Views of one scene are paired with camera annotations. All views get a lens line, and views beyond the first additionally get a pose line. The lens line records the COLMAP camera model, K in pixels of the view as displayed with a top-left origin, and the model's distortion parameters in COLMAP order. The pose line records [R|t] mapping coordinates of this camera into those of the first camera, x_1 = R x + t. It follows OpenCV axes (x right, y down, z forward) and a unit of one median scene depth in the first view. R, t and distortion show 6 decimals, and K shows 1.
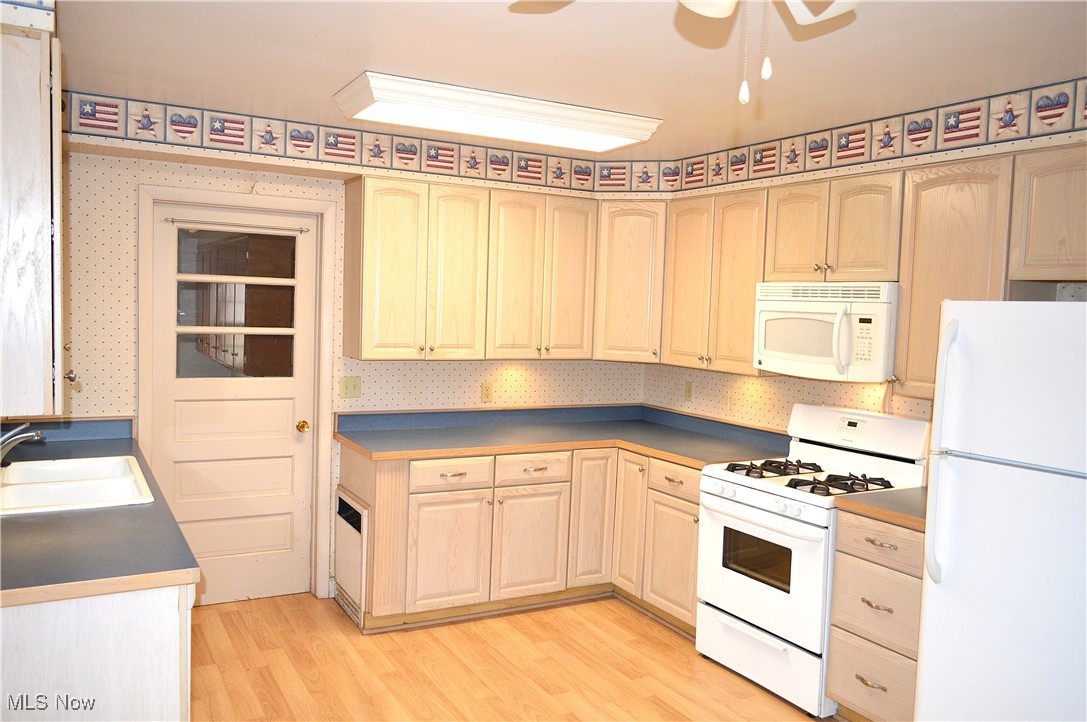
lens RADIAL K [[887.3, 0, 543.5], [0, 887.3, 361.0], [0, 0, 1]] dist [0.006467, 0.004375]
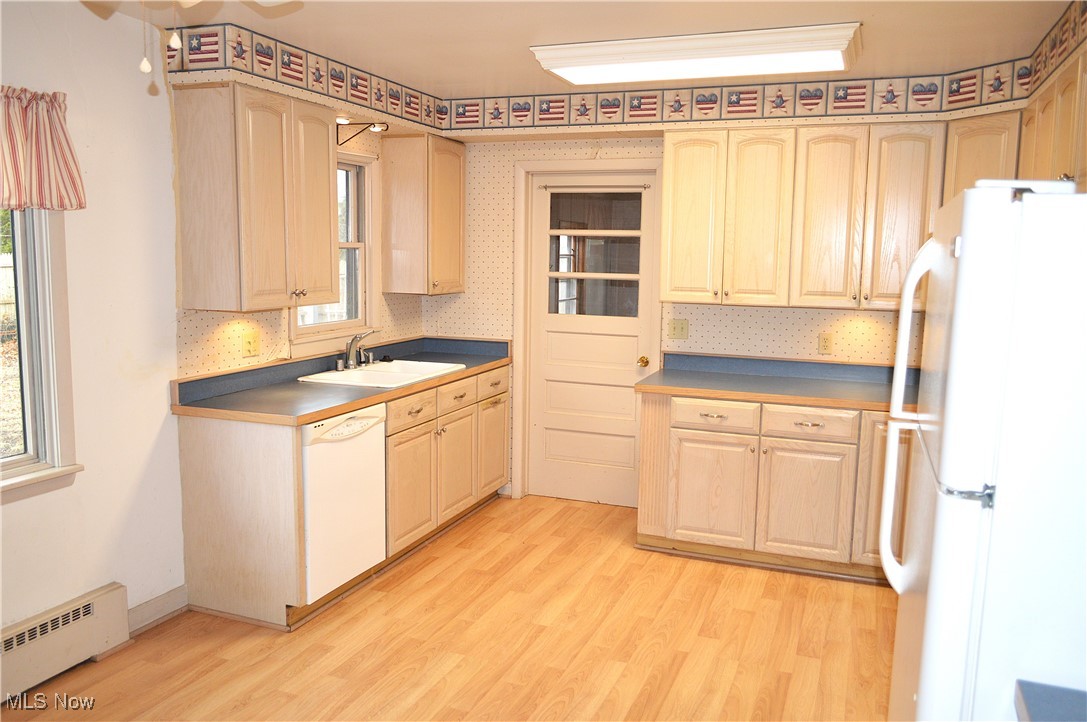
lens RADIAL K [[887.3, 0, 543.5], [0, 887.3, 361.0], [0, 0, 1]] dist [0.006467, 0.004375]
pose [[0.627340, 0.069381, -0.775649, 0.551131], [-0.048933, 0.997567, 0.049655, 0.024005], [0.777207, 0.006804, 0.629209, 0.200795]]
